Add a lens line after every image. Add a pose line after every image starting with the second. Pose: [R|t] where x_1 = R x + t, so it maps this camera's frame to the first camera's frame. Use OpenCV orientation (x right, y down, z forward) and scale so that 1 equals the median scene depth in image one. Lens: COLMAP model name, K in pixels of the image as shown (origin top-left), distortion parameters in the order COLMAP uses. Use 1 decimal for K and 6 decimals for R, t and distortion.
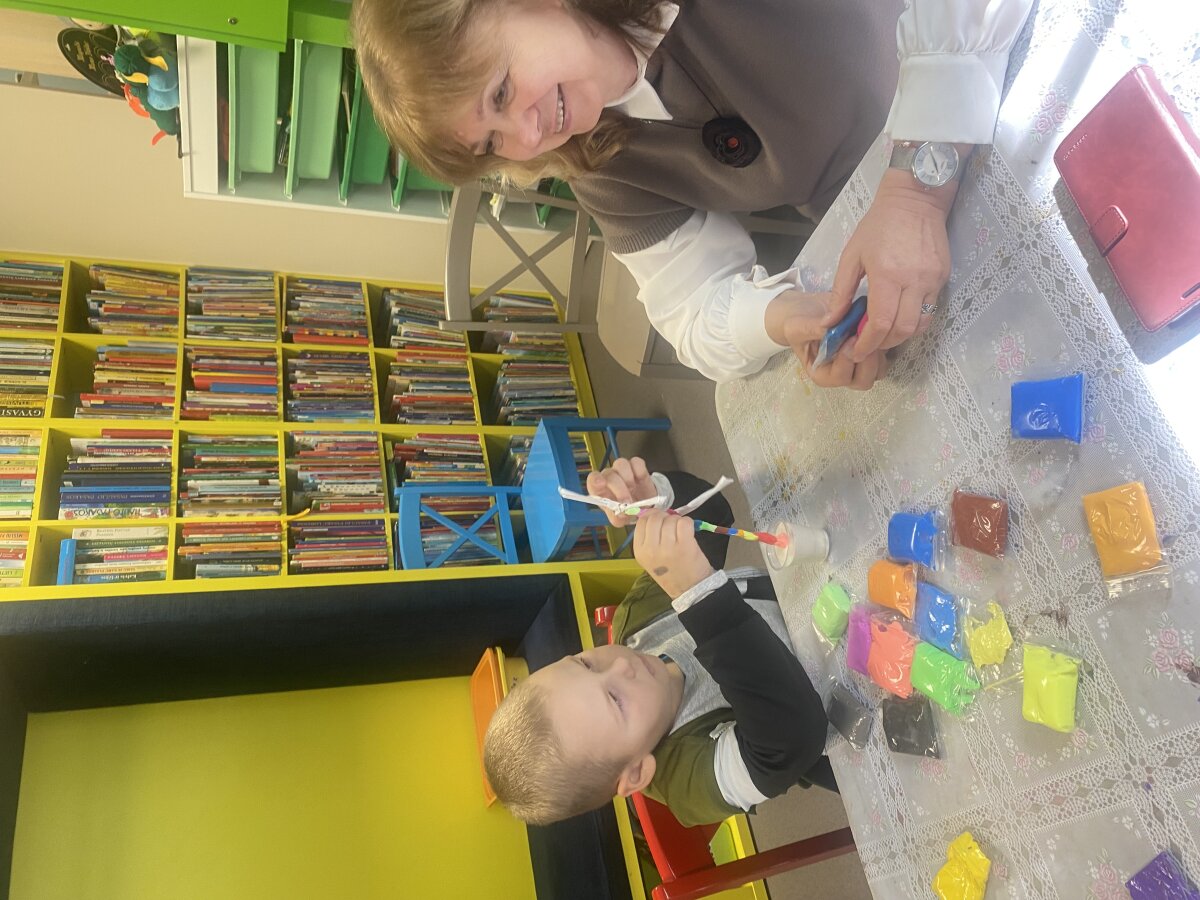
lens RADIAL K [[936.5, 0, 602.0], [0, 936.5, 458.0], [0, 0, 1]] dist [-0.009453, -0.002860]
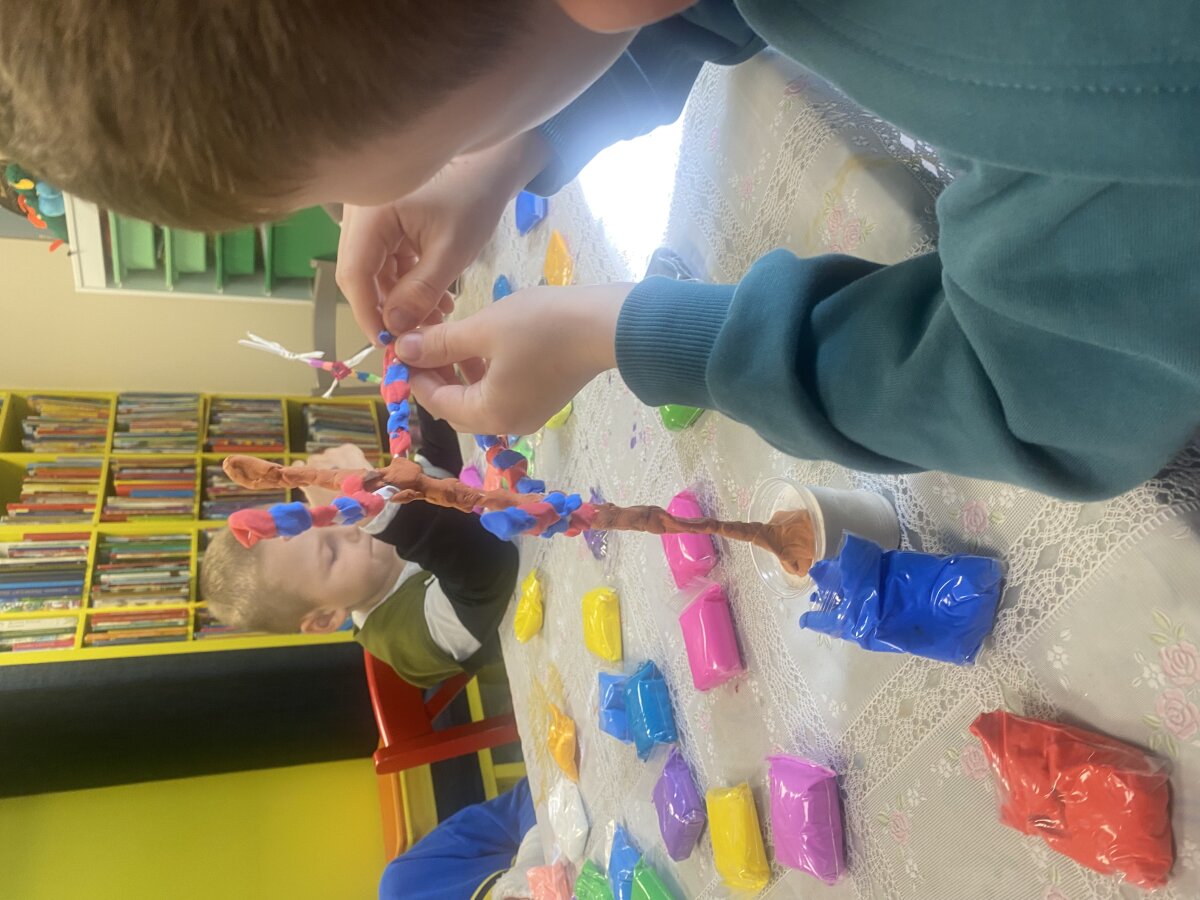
lens RADIAL K [[936.5, 0, 598.9], [0, 936.5, 442.0], [0, 0, 1]] dist [-0.009453, -0.002860]
pose [[0.996706, -0.080391, -0.010676, 0.136018], [0.076344, 0.974530, -0.210862, 0.135931], [0.027356, 0.209353, 0.977457, -0.049372]]
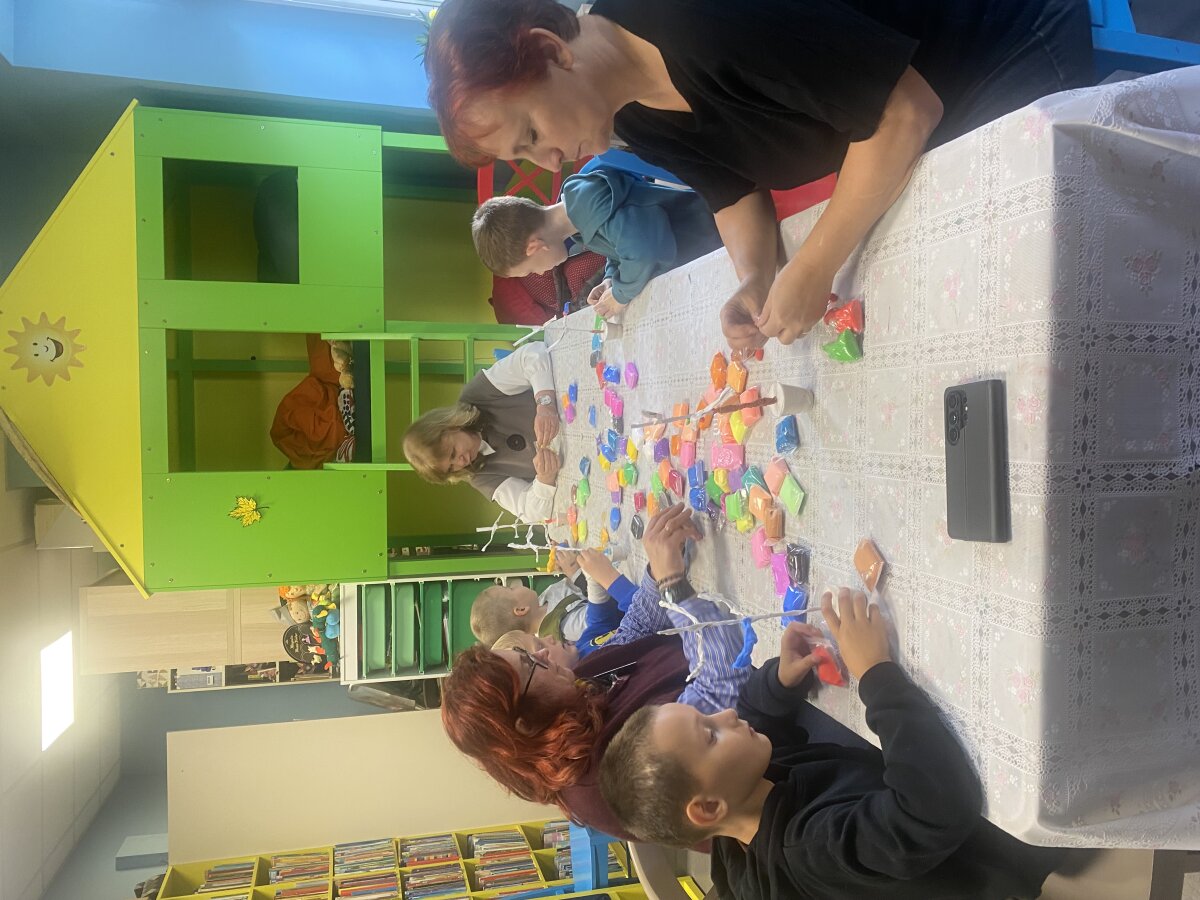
lens RADIAL K [[936.5, 0, 603.0], [0, 936.5, 449.4], [0, 0, 1]] dist [-0.009453, -0.002860]
pose [[0.947744, -0.314764, 0.052008, 0.081446], [0.225418, 0.545331, -0.807341, 0.791660], [0.225760, 0.776877, 0.587788, -0.269493]]
